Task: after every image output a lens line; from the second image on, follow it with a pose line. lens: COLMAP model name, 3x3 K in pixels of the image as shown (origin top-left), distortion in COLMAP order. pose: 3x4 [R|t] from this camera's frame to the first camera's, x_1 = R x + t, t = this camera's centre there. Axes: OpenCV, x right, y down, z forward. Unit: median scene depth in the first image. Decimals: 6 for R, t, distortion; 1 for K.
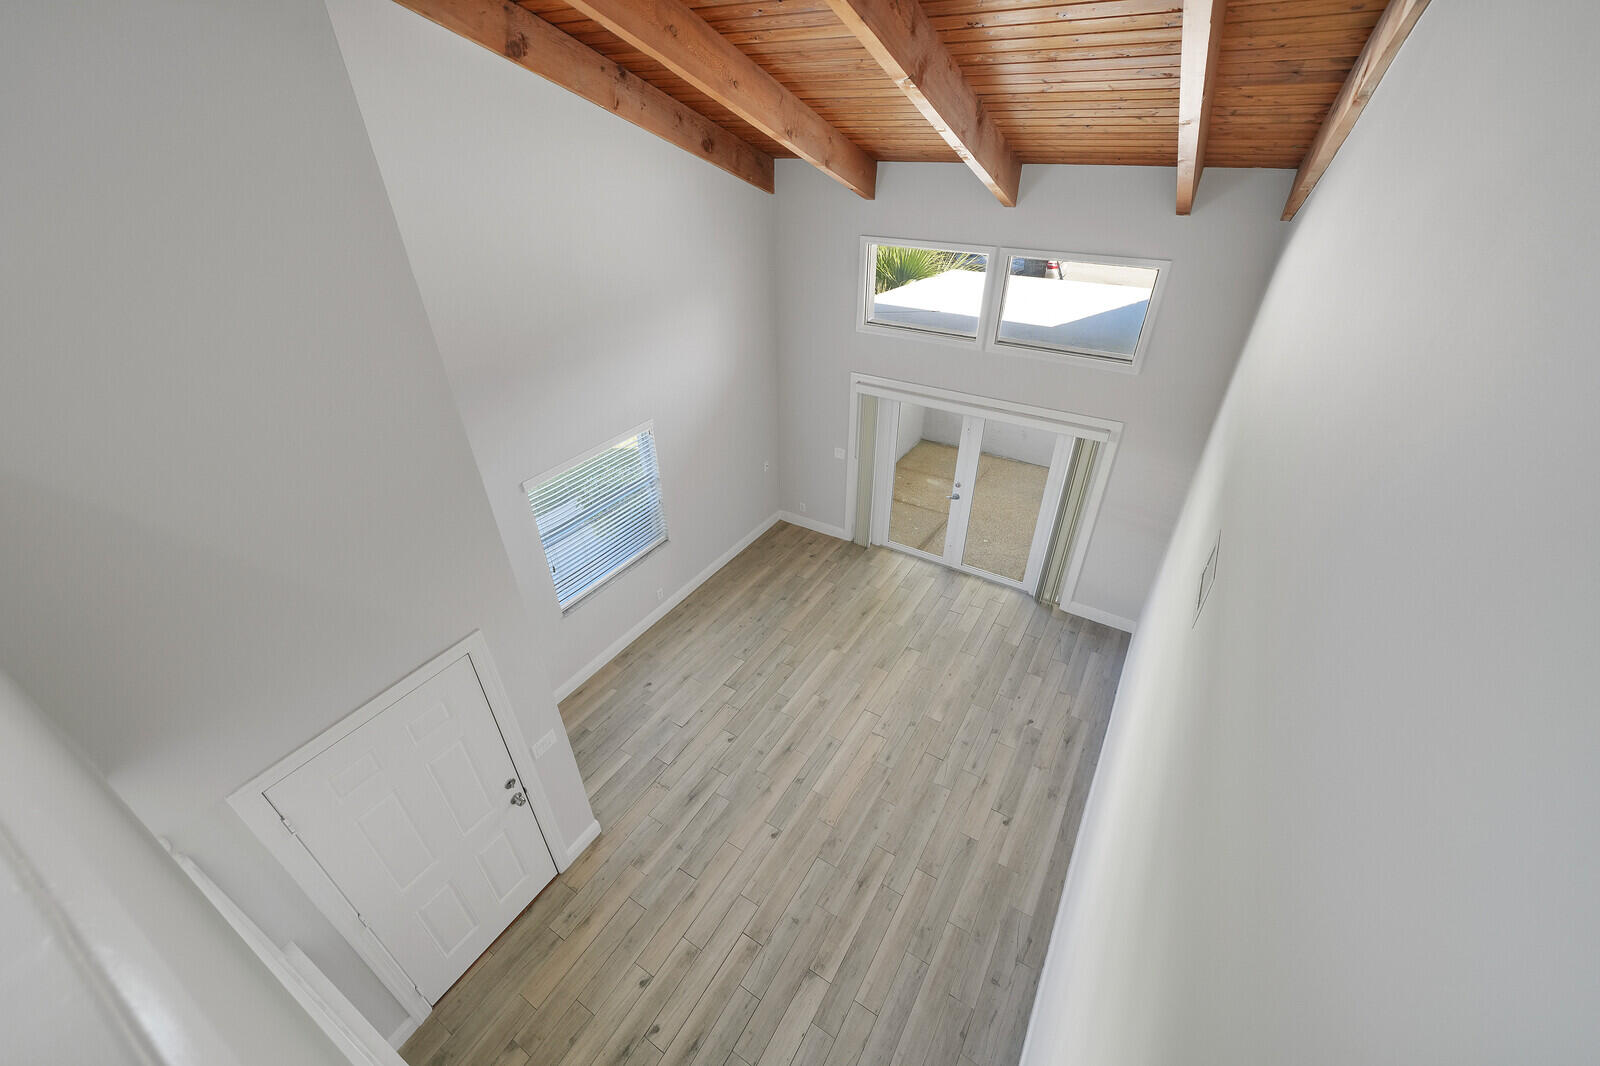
lens RADIAL K [[619.1, 0, 774.8], [0, 619.1, 538.2], [0, 0, 1]] dist [-0.012035, 0.002661]
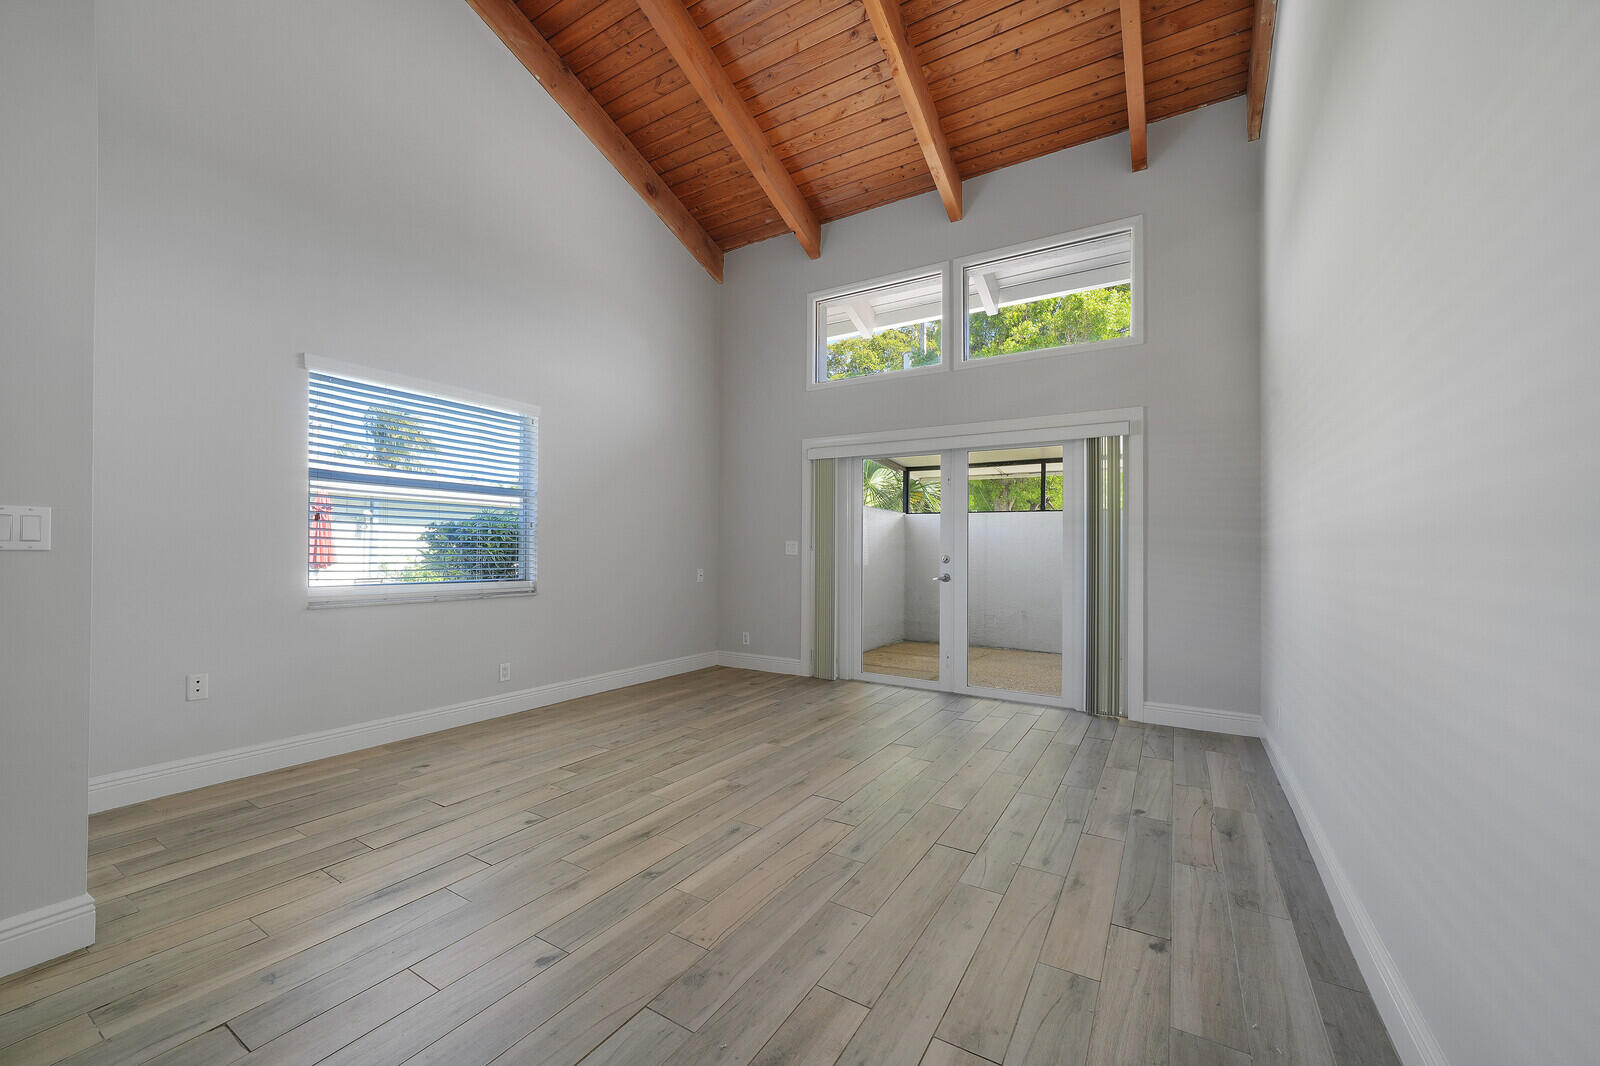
lens RADIAL K [[619.1, 0, 775.1], [0, 619.1, 543.7], [0, 0, 1]] dist [-0.012035, 0.002661]
pose [[0.999410, 0.034139, 0.003668, 0.117801], [-0.026146, 0.825919, -0.563182, 0.443490], [-0.022256, 0.562754, 0.826324, 0.510243]]
